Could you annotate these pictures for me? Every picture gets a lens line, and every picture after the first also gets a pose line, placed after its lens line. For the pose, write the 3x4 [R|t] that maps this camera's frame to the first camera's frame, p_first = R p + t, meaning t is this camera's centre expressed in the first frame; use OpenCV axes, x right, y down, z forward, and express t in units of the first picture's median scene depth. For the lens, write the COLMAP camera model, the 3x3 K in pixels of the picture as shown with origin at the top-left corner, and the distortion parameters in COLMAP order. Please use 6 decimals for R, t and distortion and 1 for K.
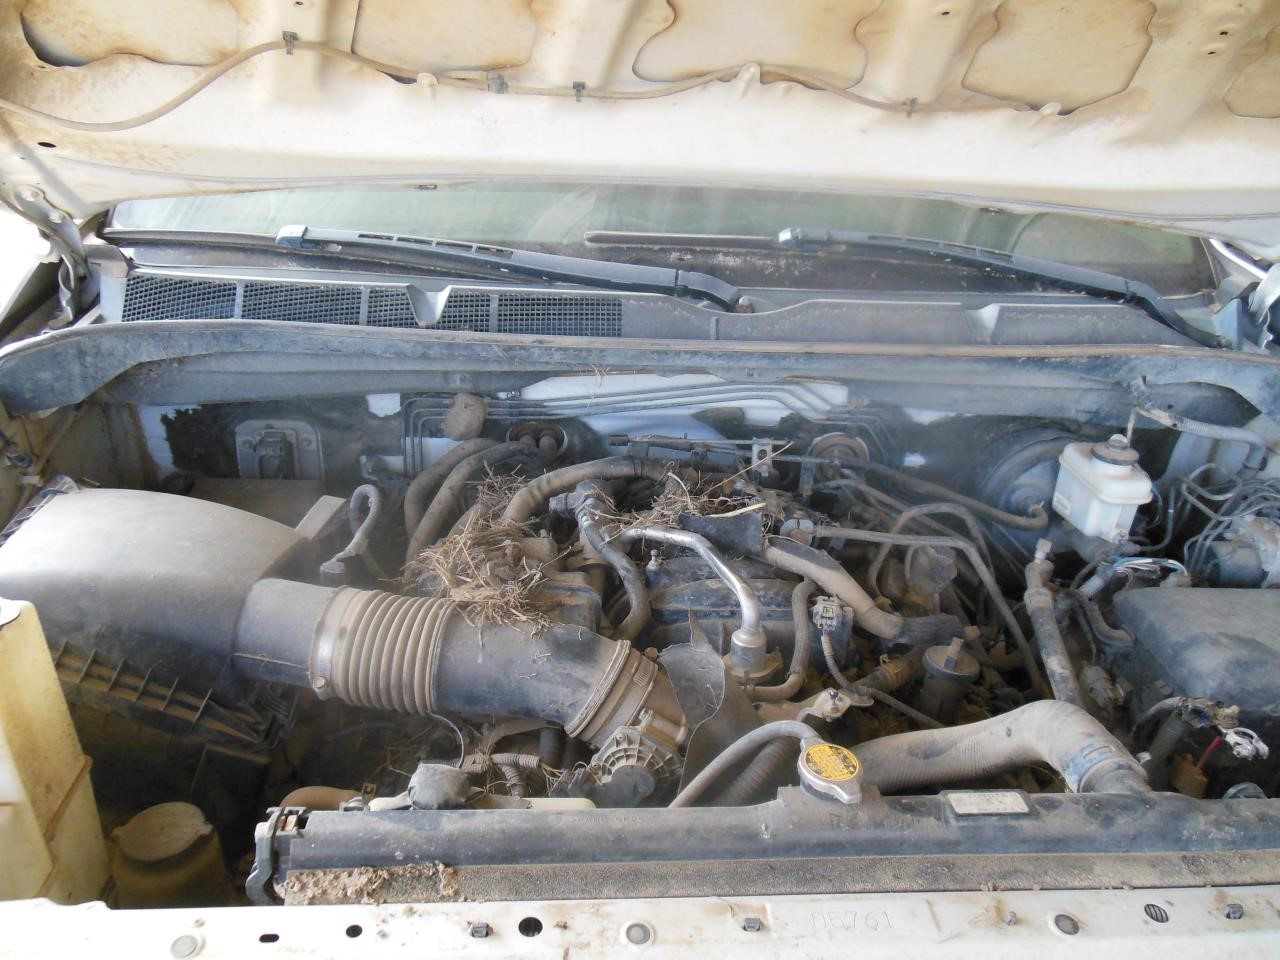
lens RADIAL K [[961.8, 0, 637.8], [0, 961.8, 494.3], [0, 0, 1]] dist [0.011934, 0.013435]
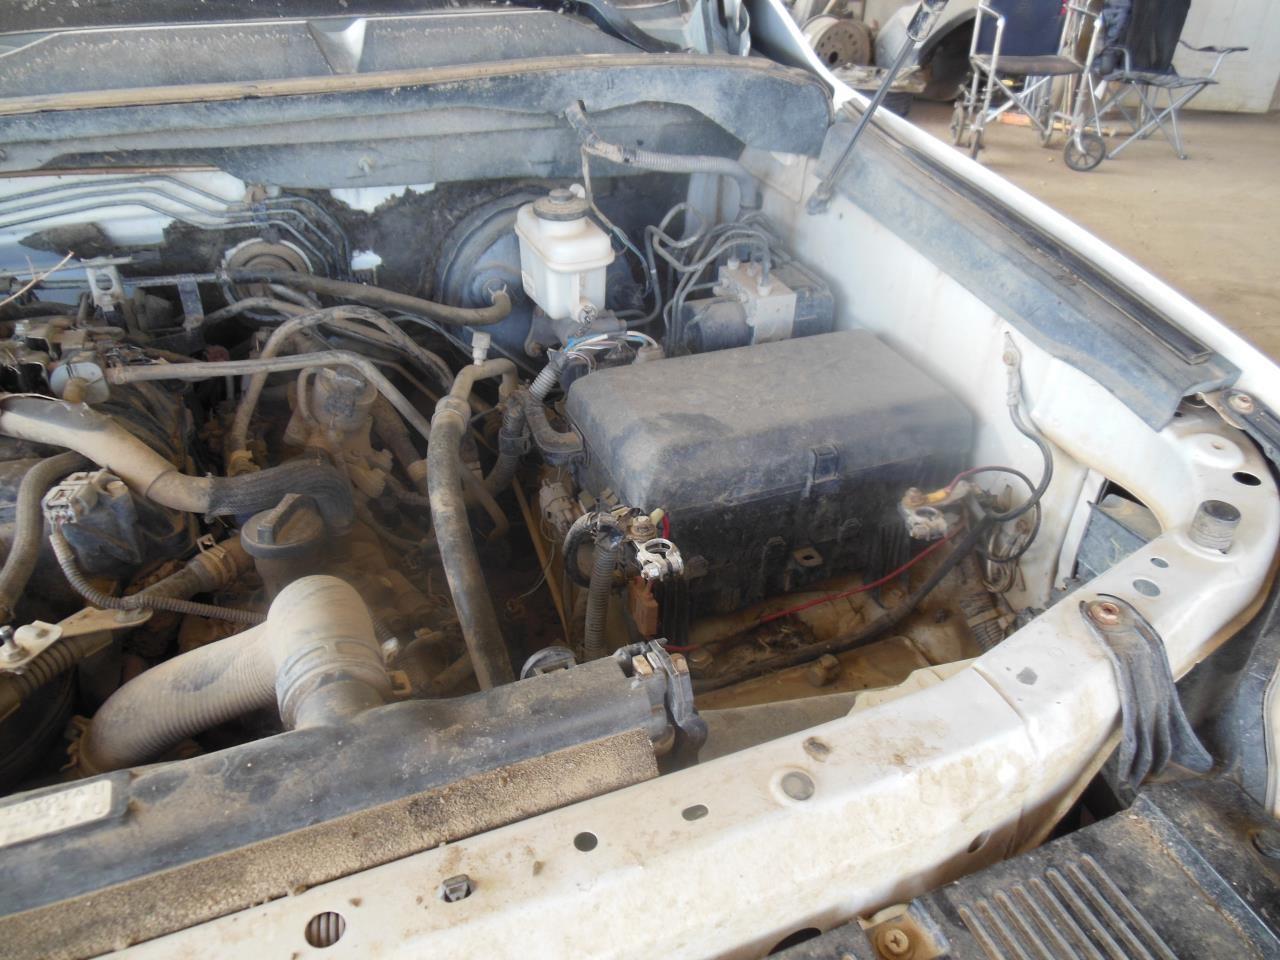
lens RADIAL K [[922.7, 0, 640.0], [0, 922.7, 480.0], [0, 0, 1]] dist [-0.040441, 0.042958]
pose [[0.955970, -0.201402, 0.213447, 0.357778], [0.167258, 0.971558, 0.167631, 0.058178], [-0.241137, -0.124549, 0.962466, 0.249118]]
